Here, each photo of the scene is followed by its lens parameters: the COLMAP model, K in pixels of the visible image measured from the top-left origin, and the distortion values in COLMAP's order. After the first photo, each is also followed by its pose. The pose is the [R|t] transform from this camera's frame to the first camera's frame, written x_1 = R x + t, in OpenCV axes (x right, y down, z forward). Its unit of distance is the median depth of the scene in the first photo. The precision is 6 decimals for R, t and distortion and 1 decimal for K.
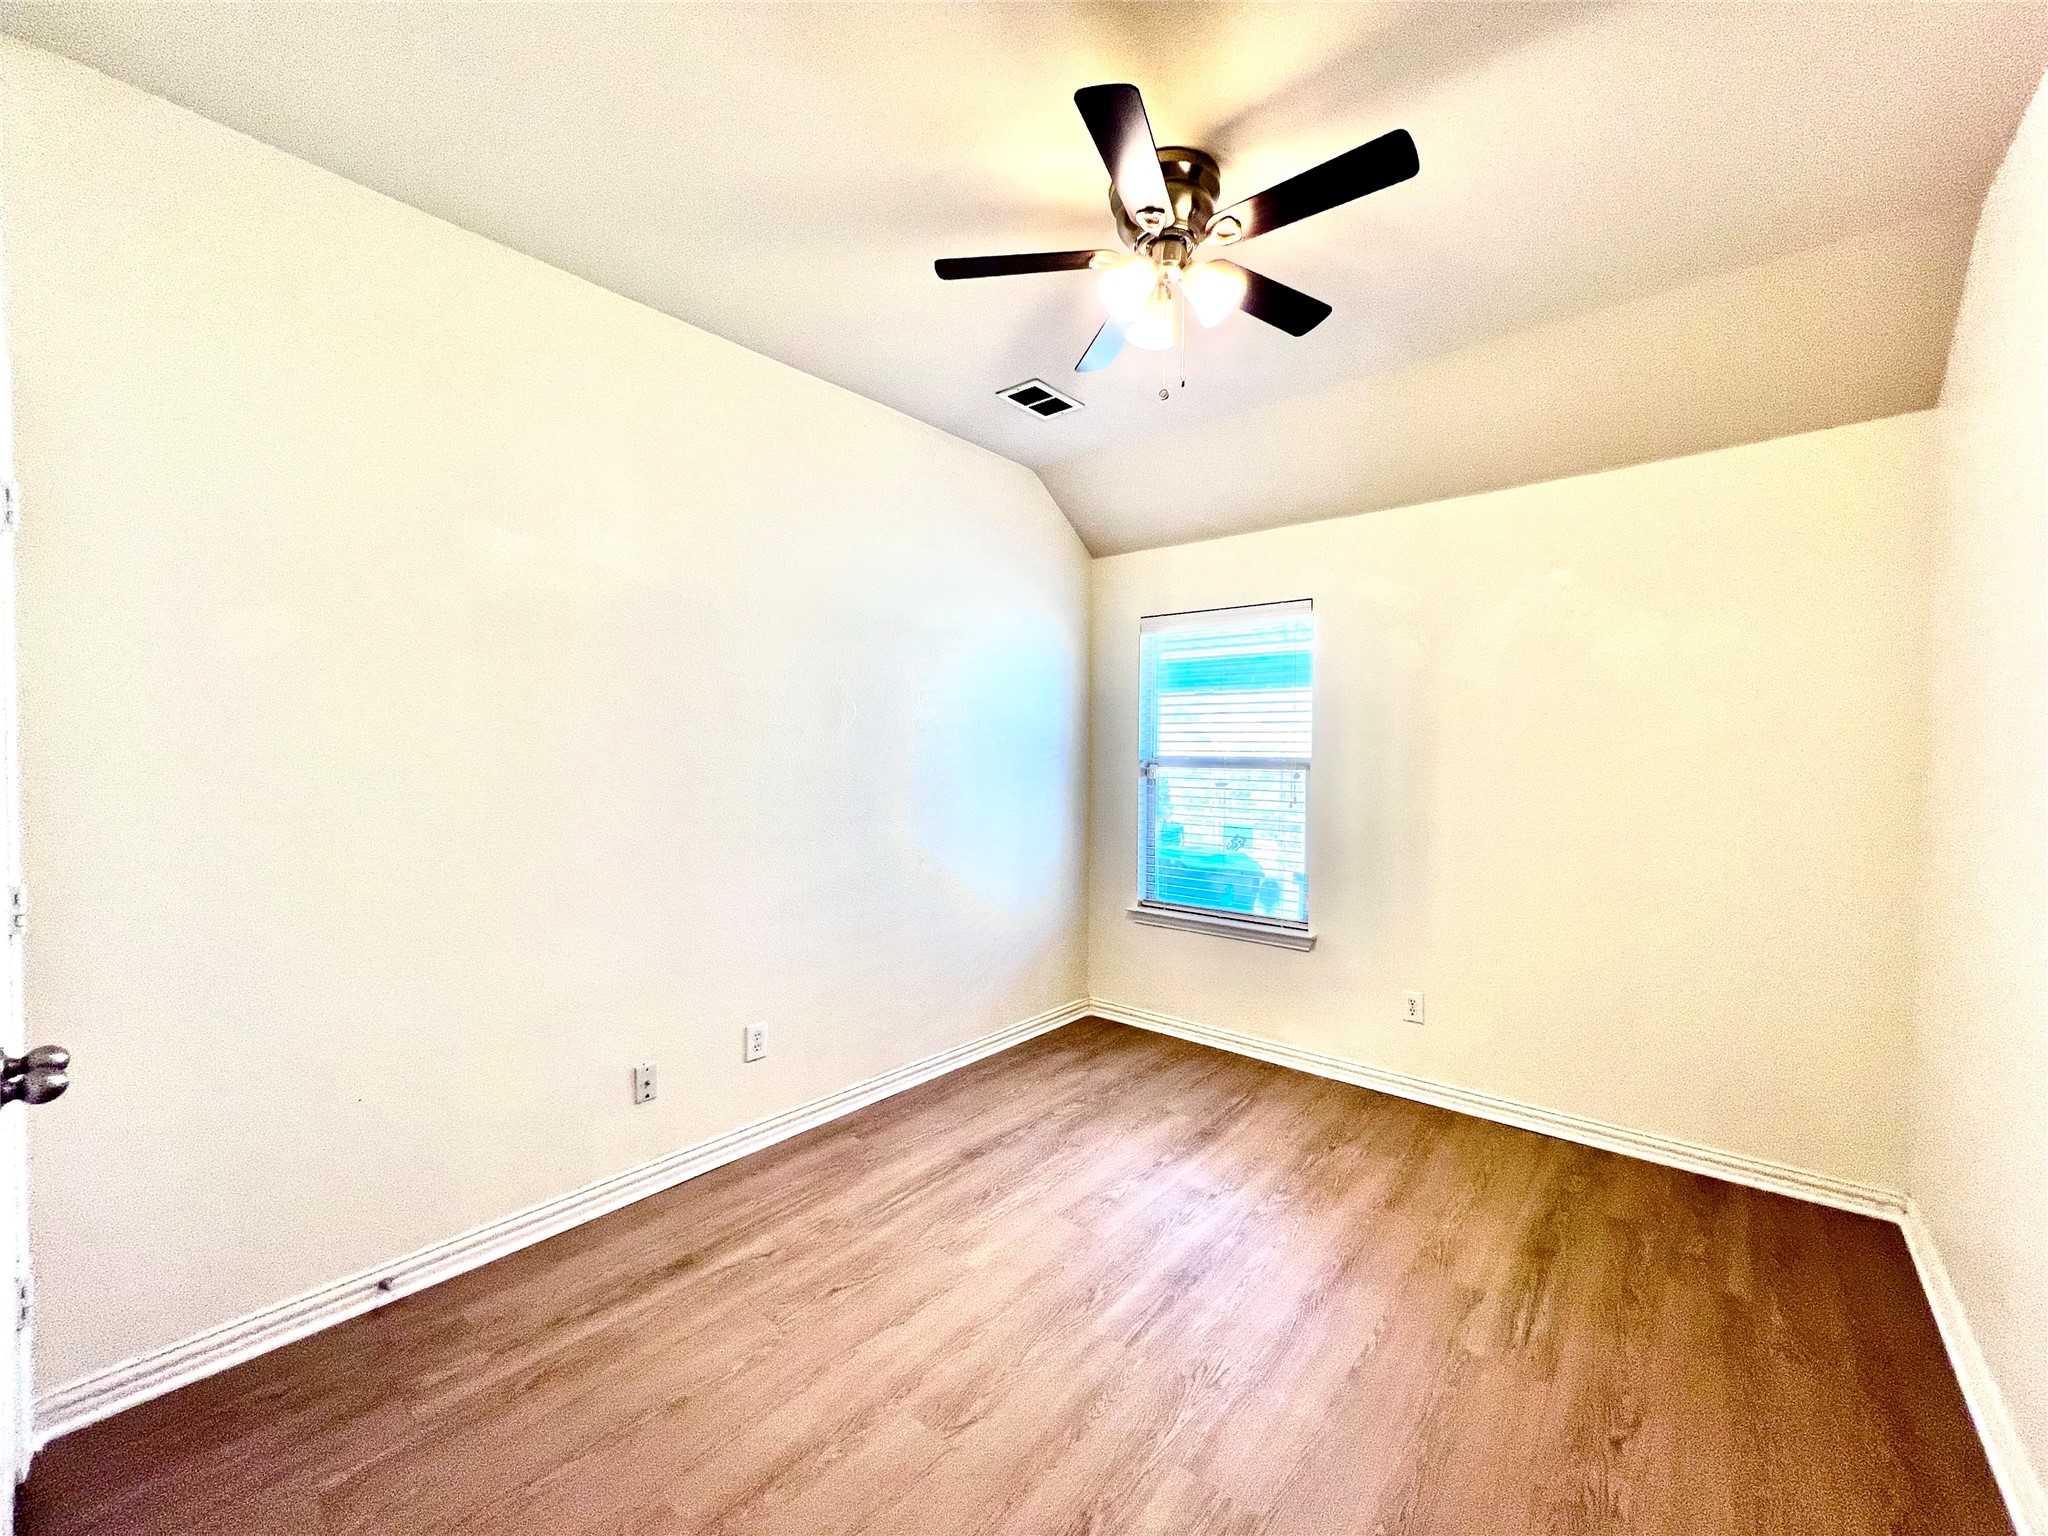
lens RADIAL K [[830.1, 0, 1028.8], [0, 830.1, 771.1], [0, 0, 1]] dist [0.006610, 0.000401]
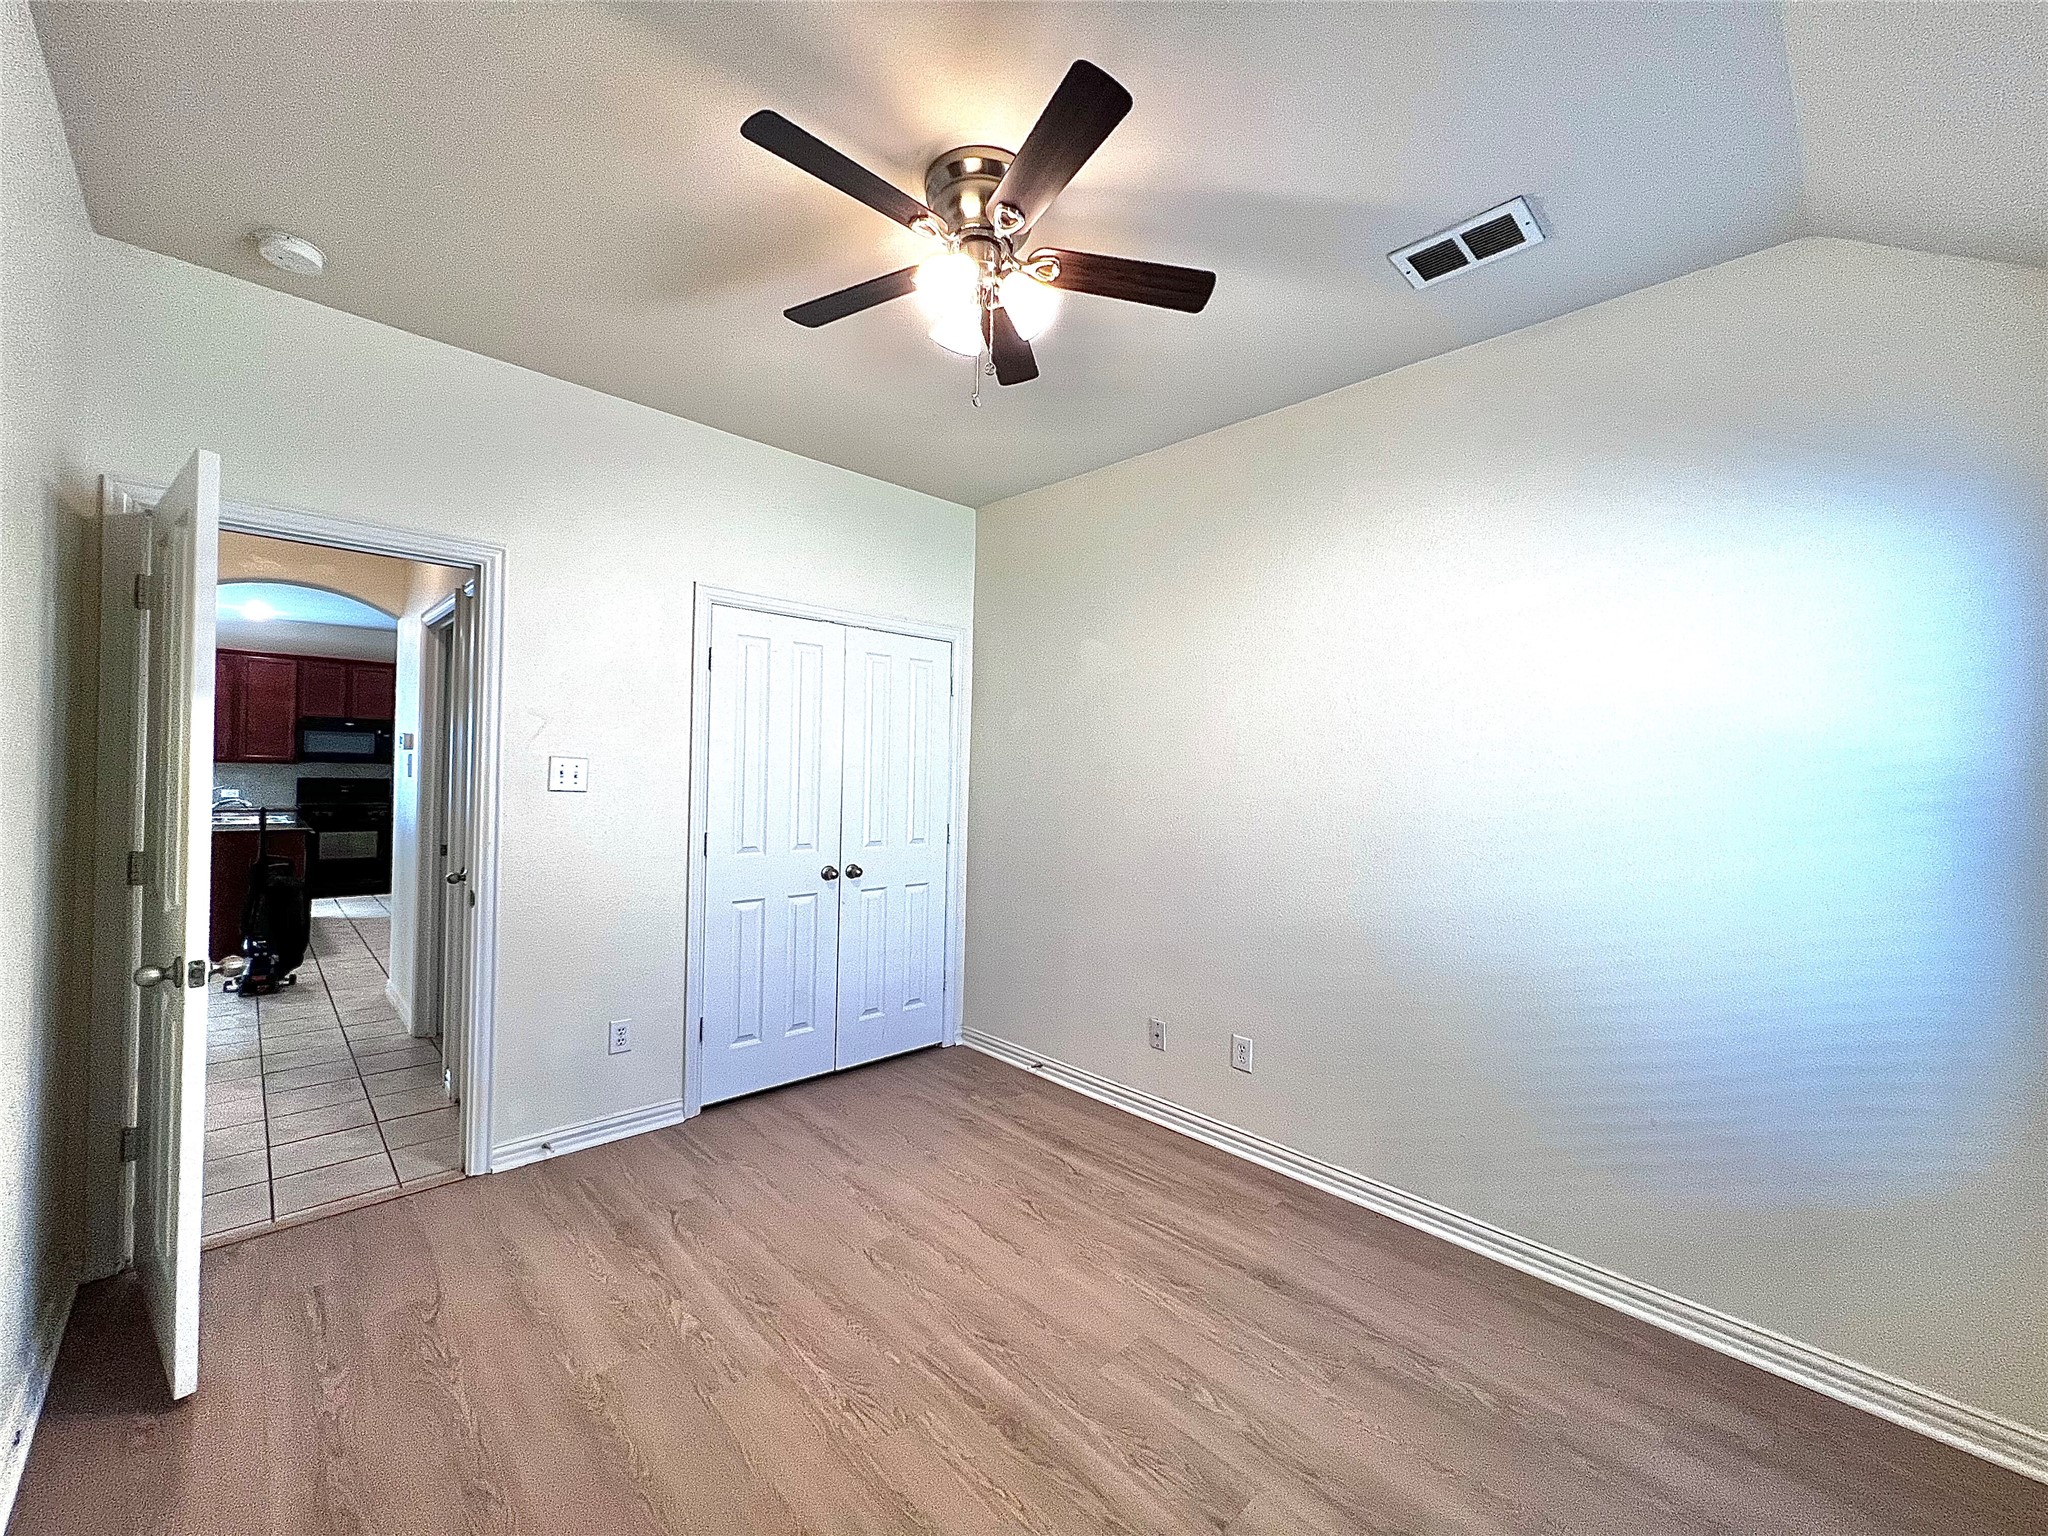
lens RADIAL K [[830.1, 0, 1024.3], [0, 830.1, 772.1], [0, 0, 1]] dist [0.006610, 0.000401]
pose [[-0.117944, -0.010748, -0.992962, 0.919075], [-0.046789, 0.998891, -0.005255, -0.021602], [0.991917, 0.045840, -0.118316, 0.990798]]
